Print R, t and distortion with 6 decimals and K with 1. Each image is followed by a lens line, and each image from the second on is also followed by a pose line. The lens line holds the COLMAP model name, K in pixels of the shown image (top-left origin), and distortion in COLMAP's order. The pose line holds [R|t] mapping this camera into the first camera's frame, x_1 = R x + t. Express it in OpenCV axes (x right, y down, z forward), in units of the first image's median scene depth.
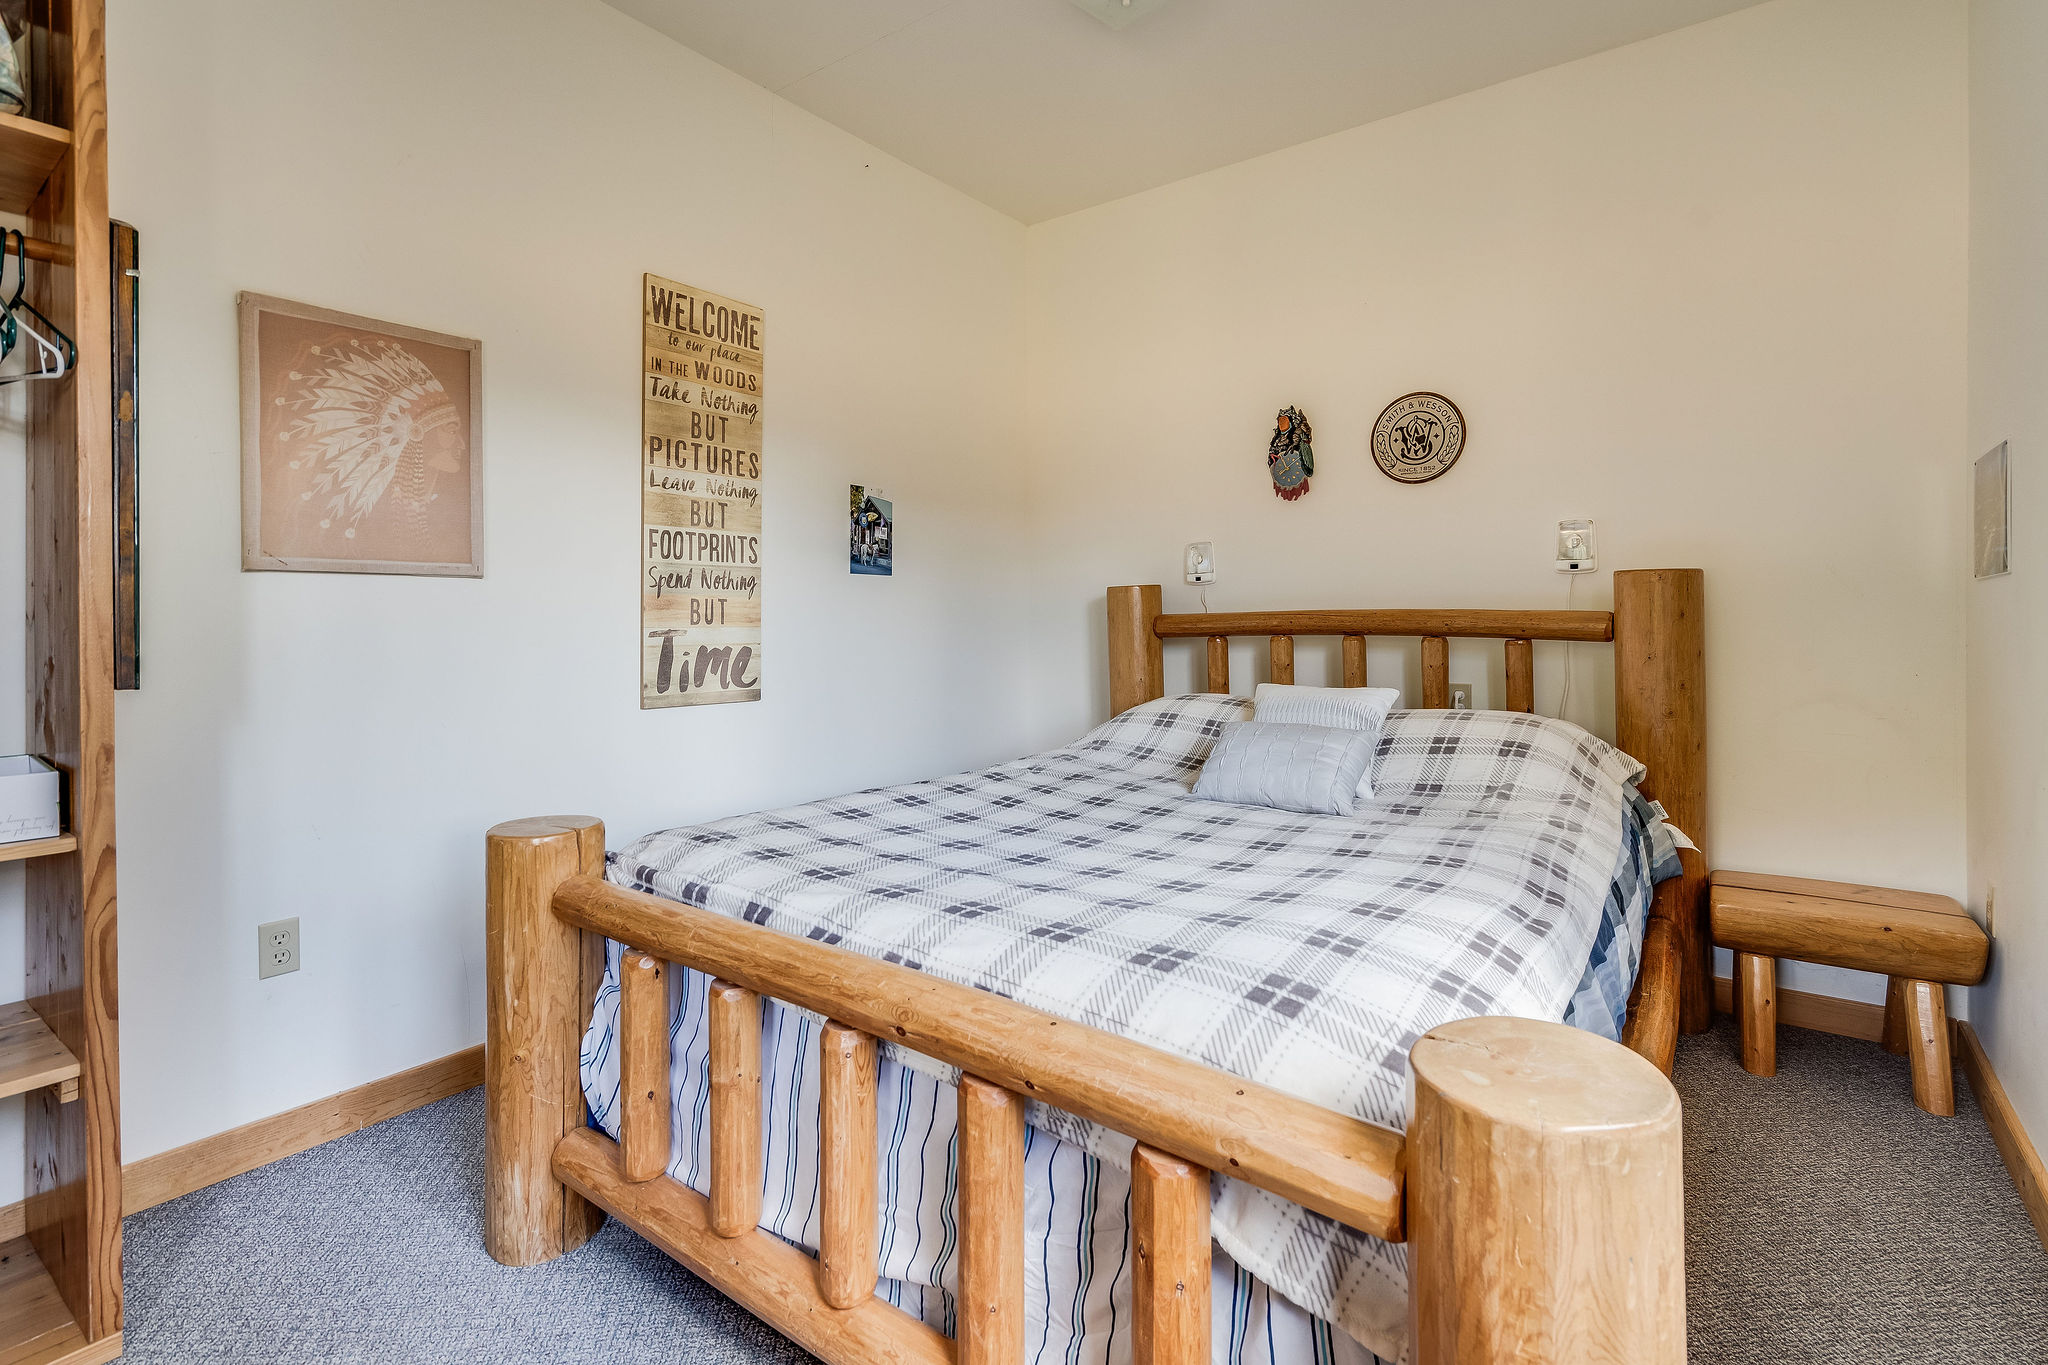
lens RADIAL K [[950.6, 0, 1027.7], [0, 950.6, 634.0], [0, 0, 1]] dist [-0.001766, 0.000485]
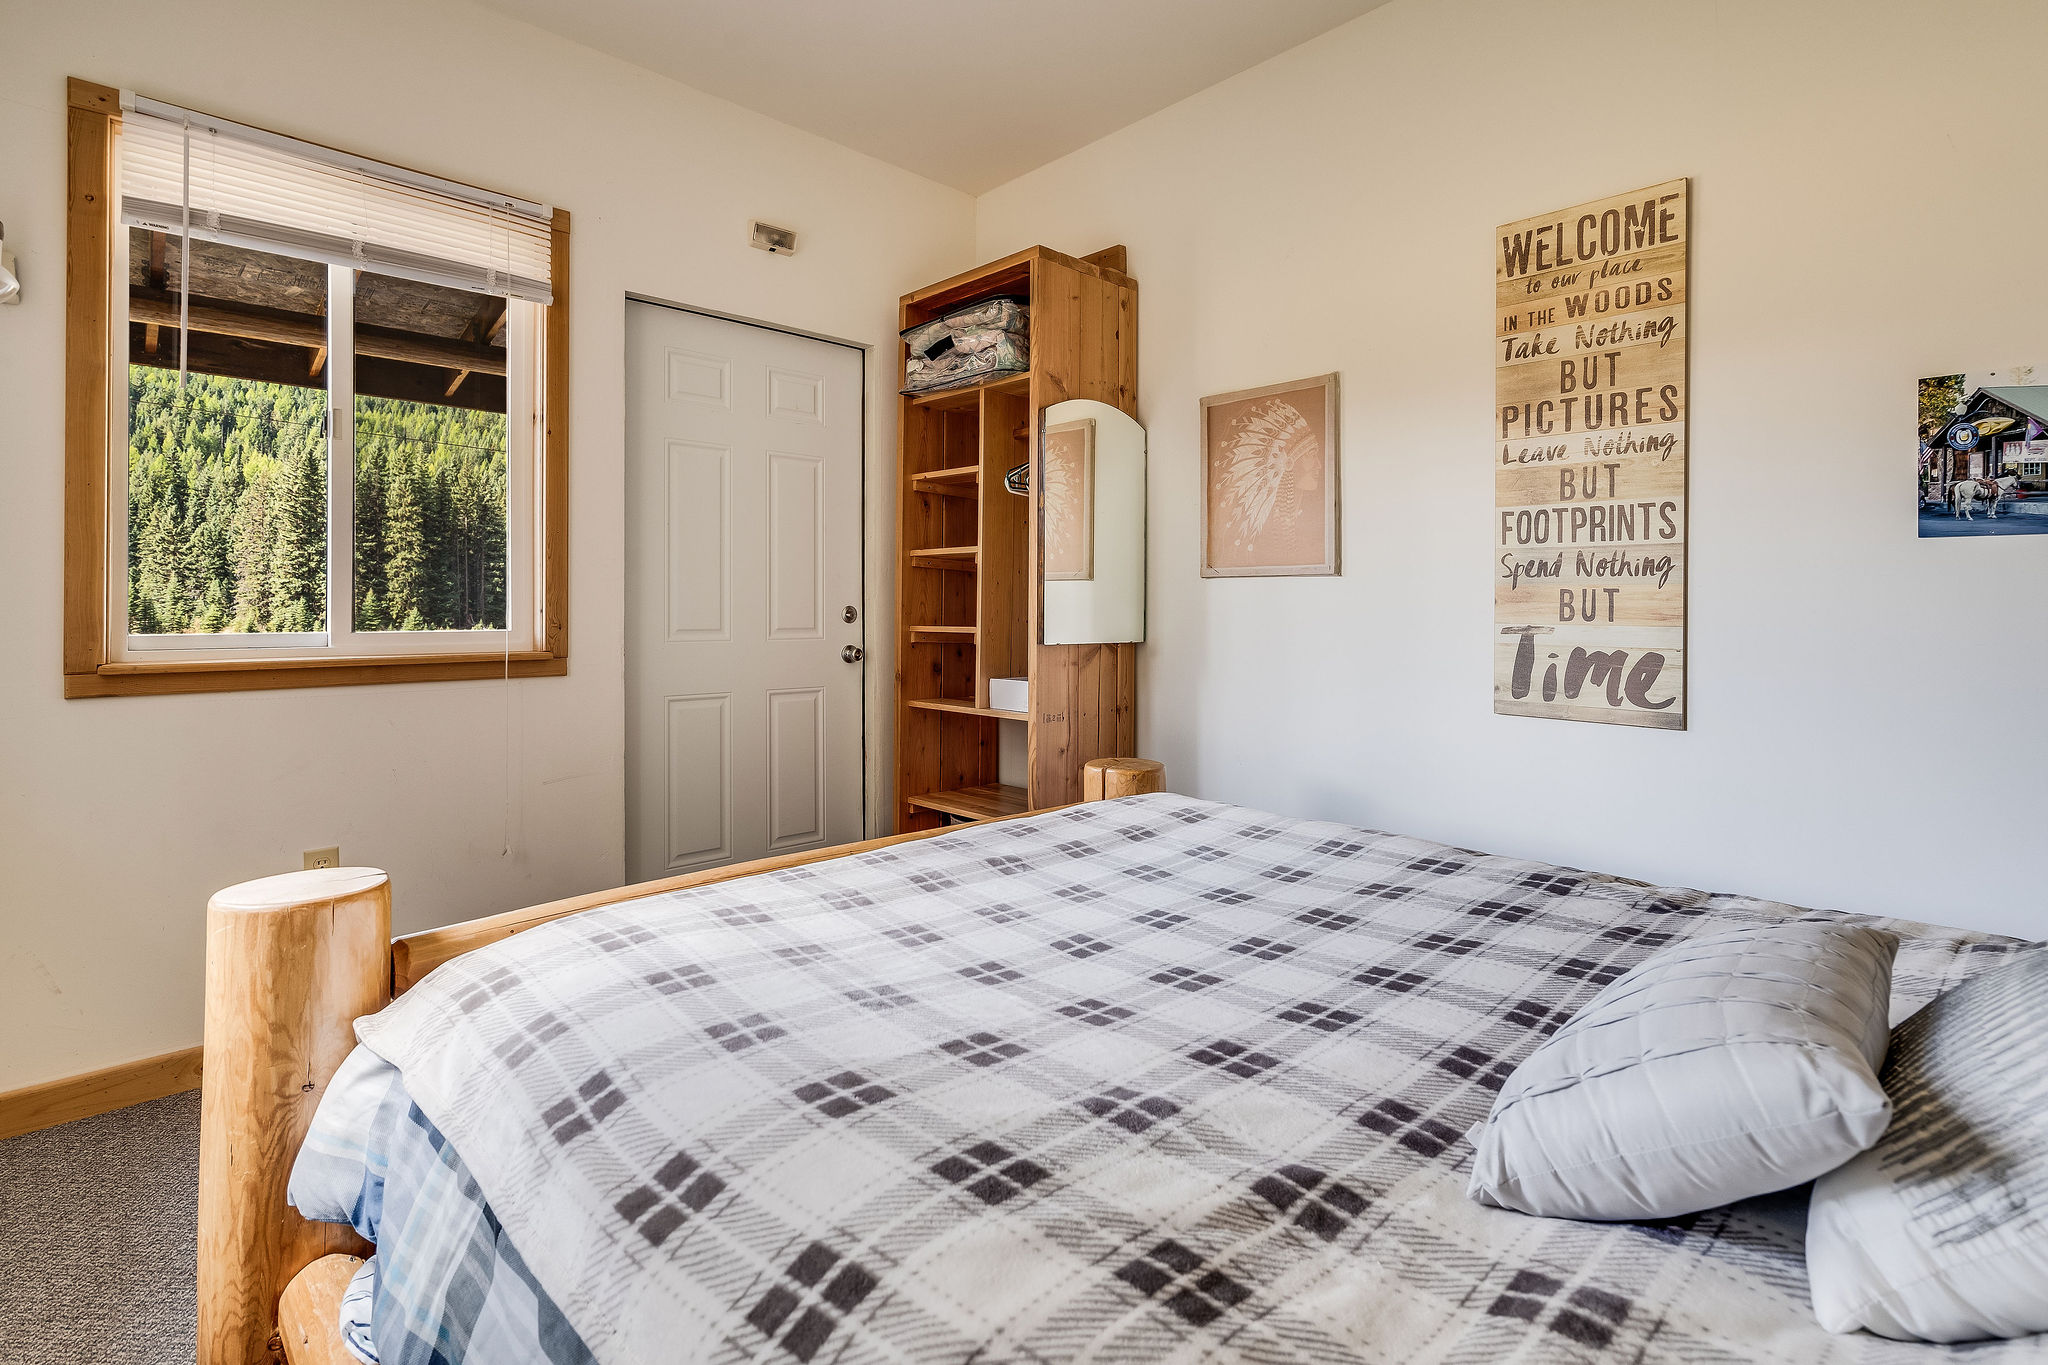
lens RADIAL K [[982.8, 0, 1015.9], [0, 982.8, 611.4], [0, 0, 1]] dist [-0.000761, -0.000094]
pose [[-0.173006, 0.011887, -0.984849, 0.566418], [-0.021029, 0.999655, 0.015760, -0.021693], [0.984696, 0.023437, -0.172696, 0.687399]]
